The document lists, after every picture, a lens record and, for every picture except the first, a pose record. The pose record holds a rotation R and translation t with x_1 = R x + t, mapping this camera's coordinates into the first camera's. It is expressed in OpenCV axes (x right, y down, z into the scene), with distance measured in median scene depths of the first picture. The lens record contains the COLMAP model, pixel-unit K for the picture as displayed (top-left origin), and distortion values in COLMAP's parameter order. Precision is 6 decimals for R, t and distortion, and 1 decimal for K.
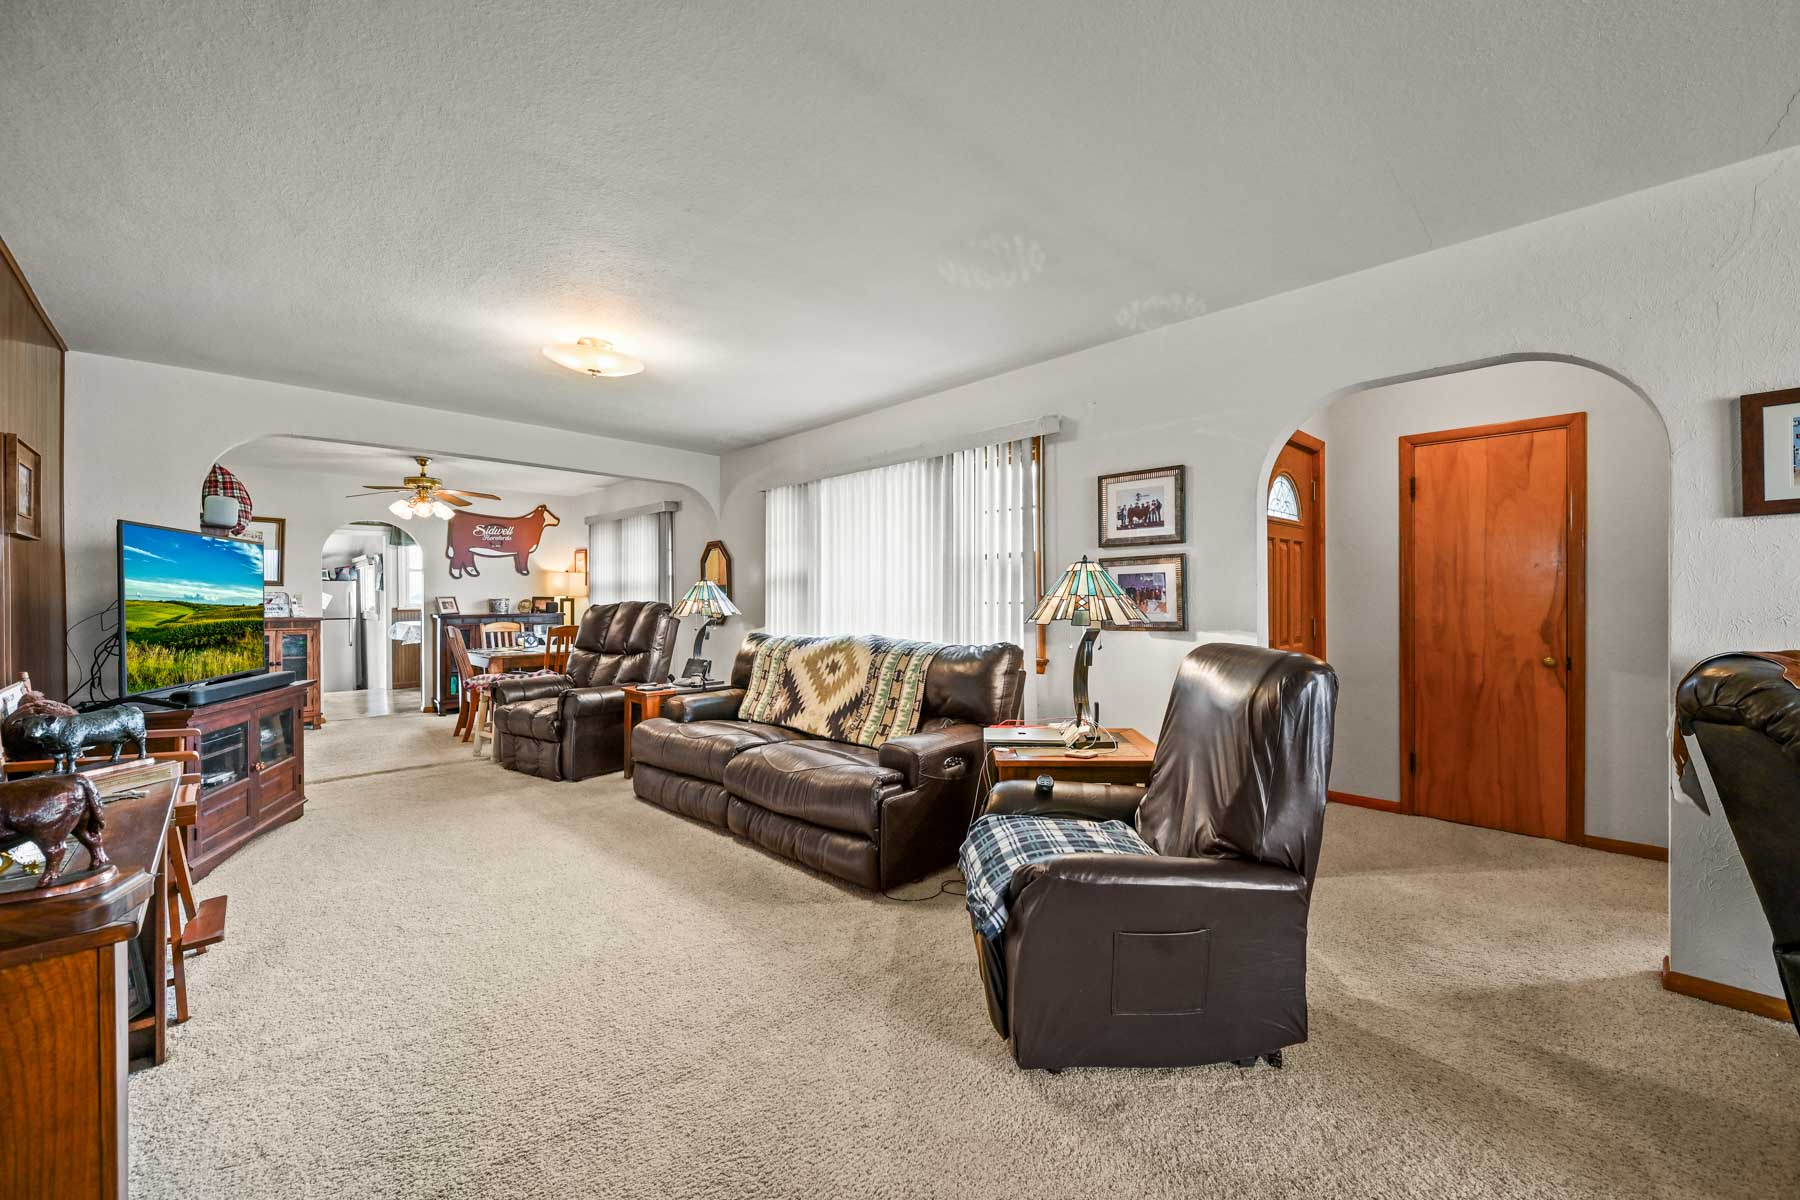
lens RADIAL K [[717.1, 0, 904.0], [0, 717.1, 600.2], [0, 0, 1]] dist [-0.001020, 0.000495]
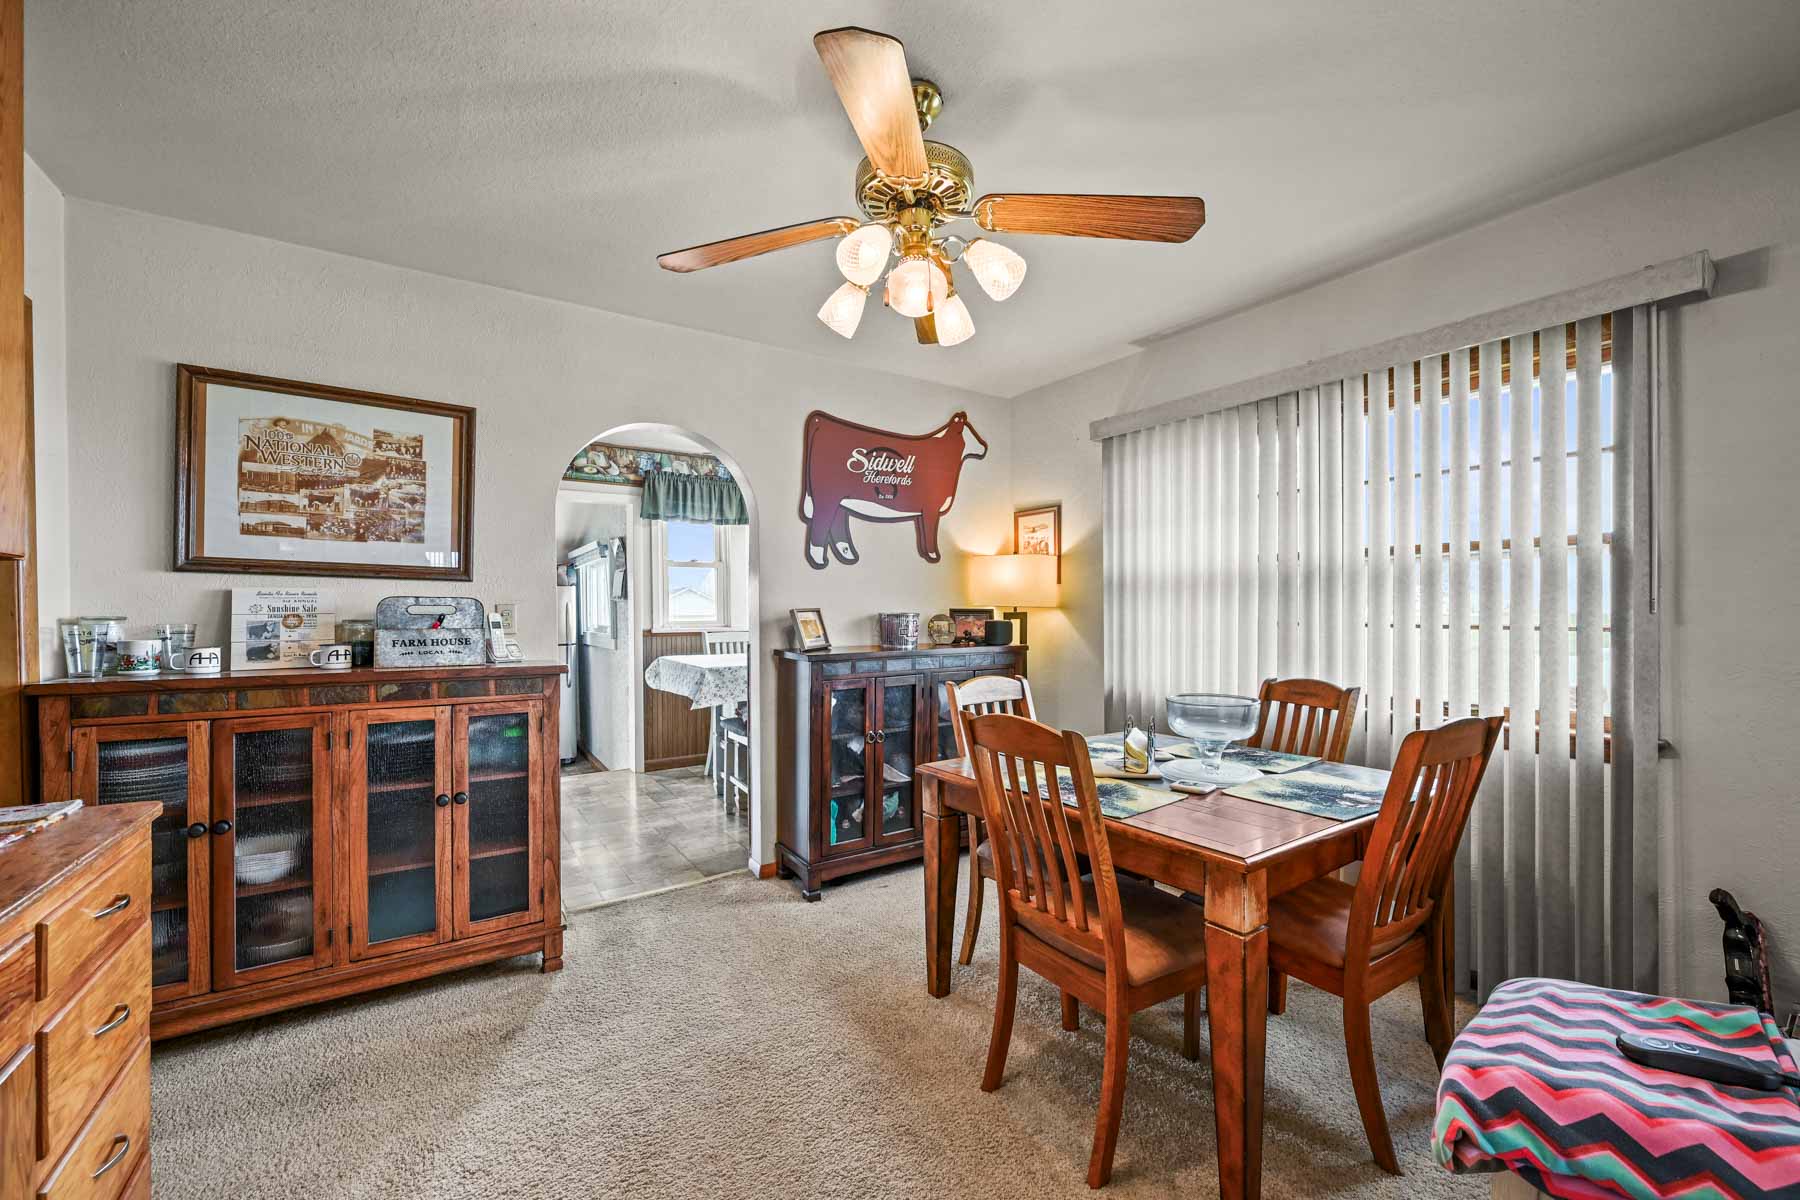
lens RADIAL K [[717.1, 0, 901.6], [0, 717.1, 613.2], [0, 0, 1]] dist [-0.001020, 0.000495]
pose [[0.983910, -0.002663, -0.178645, -0.476311], [0.002248, 0.999994, -0.002523, -0.000788], [0.178651, 0.002081, 0.983910, 0.554074]]
